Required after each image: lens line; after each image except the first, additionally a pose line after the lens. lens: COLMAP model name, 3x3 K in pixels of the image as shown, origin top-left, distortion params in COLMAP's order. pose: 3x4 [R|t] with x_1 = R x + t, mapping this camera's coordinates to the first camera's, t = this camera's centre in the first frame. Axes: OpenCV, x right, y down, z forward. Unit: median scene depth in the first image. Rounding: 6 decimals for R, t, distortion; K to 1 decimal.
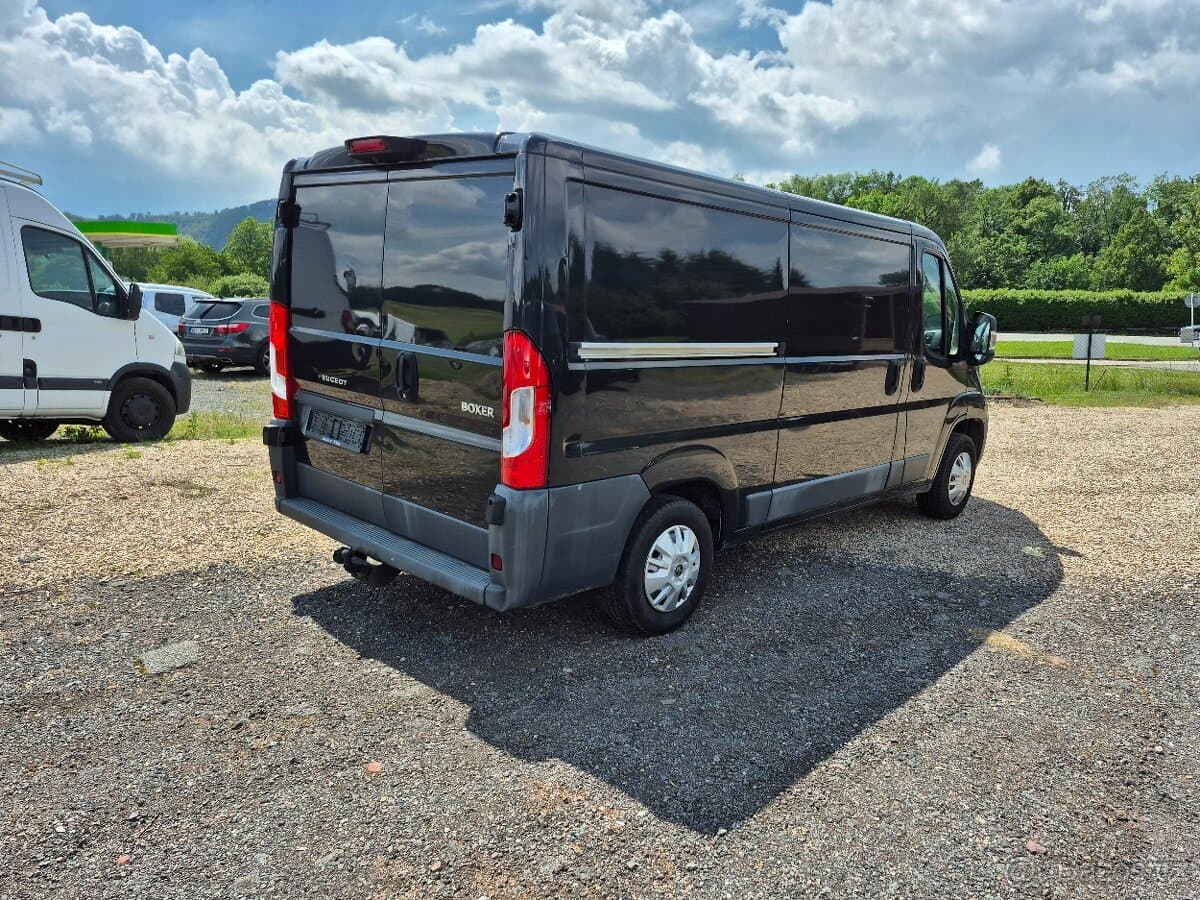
lens RADIAL K [[847.3, 0, 616.1], [0, 847.3, 461.4], [0, 0, 1]] dist [0.049103, -0.034056]
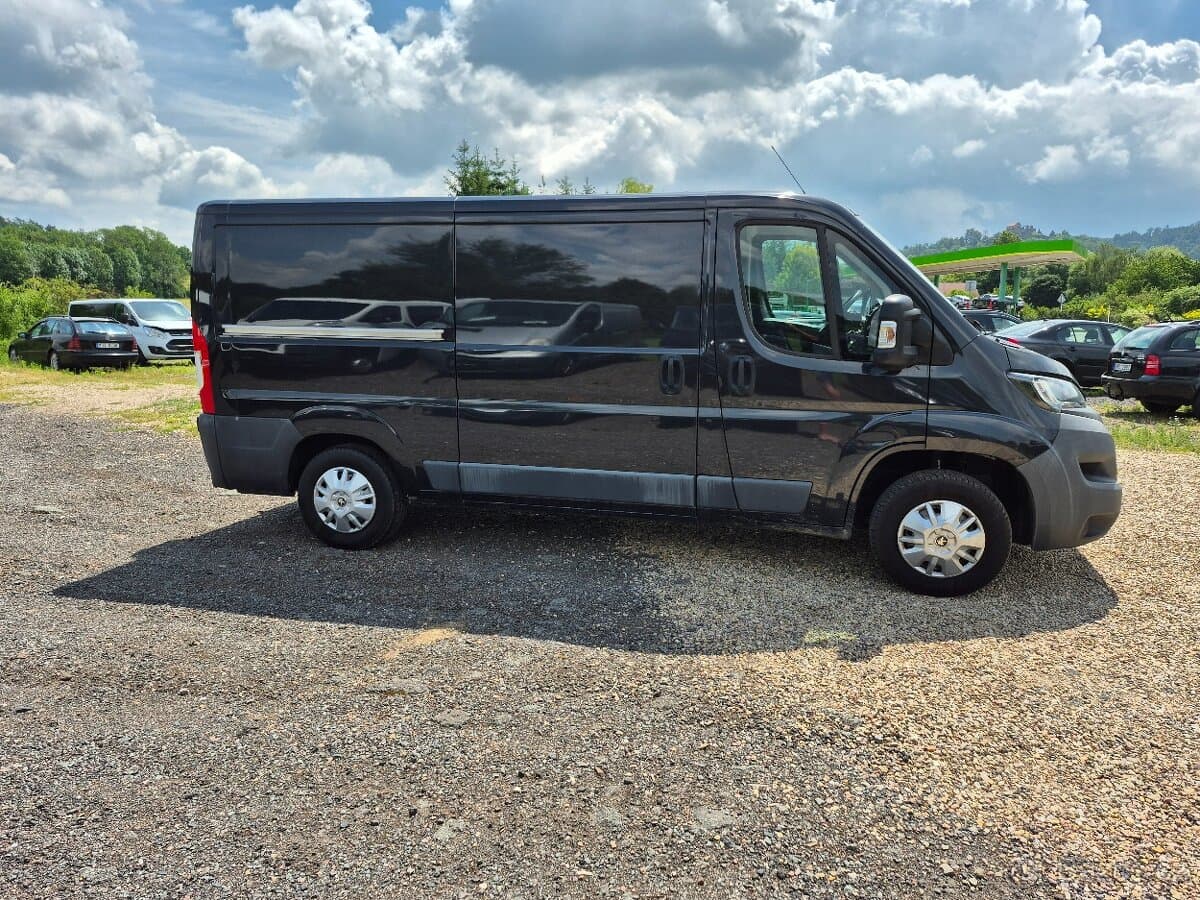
lens RADIAL K [[840.0, 0, 603.1], [0, 840.0, 435.7], [0, 0, 1]] dist [0.042270, -0.031863]
pose [[0.485110, 0.103338, -0.868326, 0.994772], [-0.143868, 0.988893, 0.037311, -0.056030], [0.862537, 0.106824, 0.494589, 0.498543]]
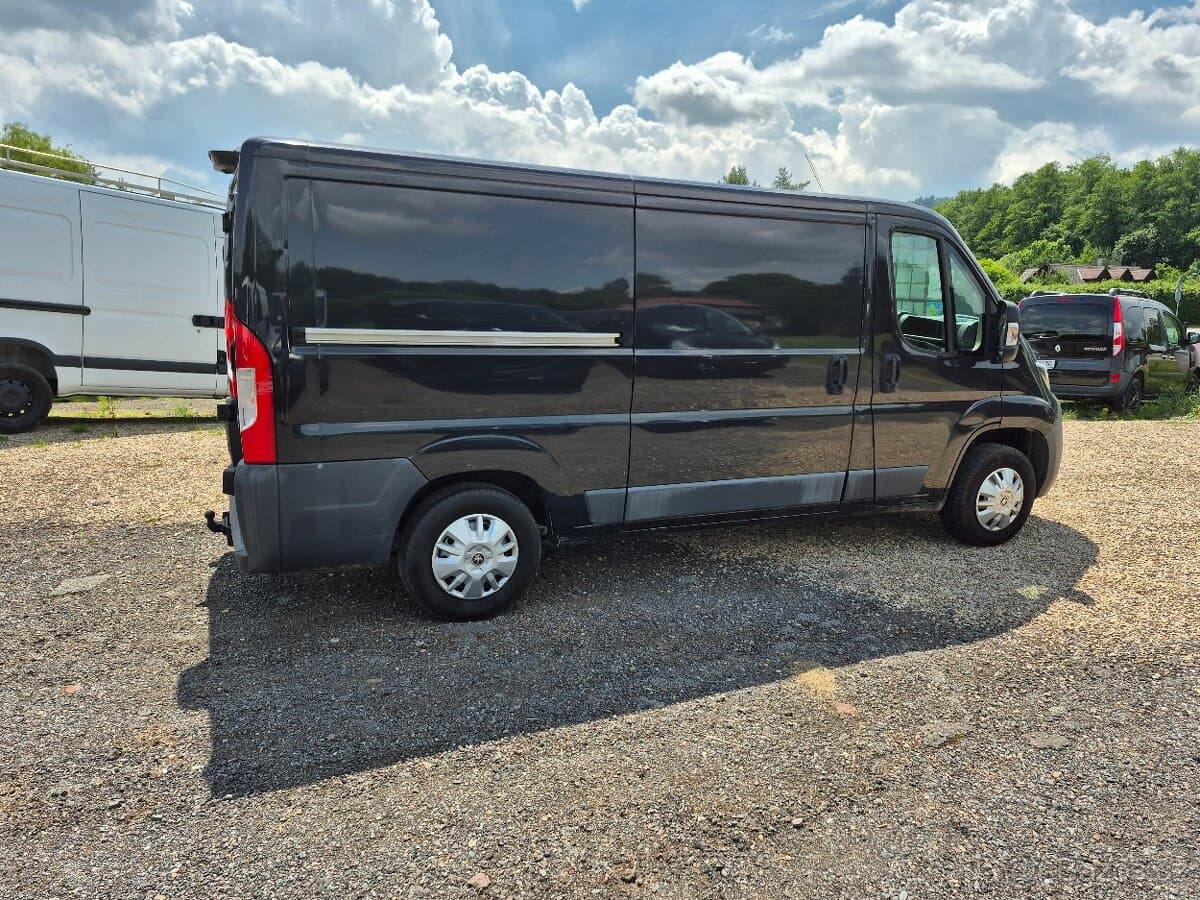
lens RADIAL K [[847.3, 0, 607.4], [0, 847.3, 445.3], [0, 0, 1]] dist [0.049103, -0.034056]
pose [[0.925881, 0.049063, -0.374615, 0.419312], [-0.057077, 0.998316, -0.010320, -0.002606], [0.373478, 0.030937, 0.927123, 0.090091]]
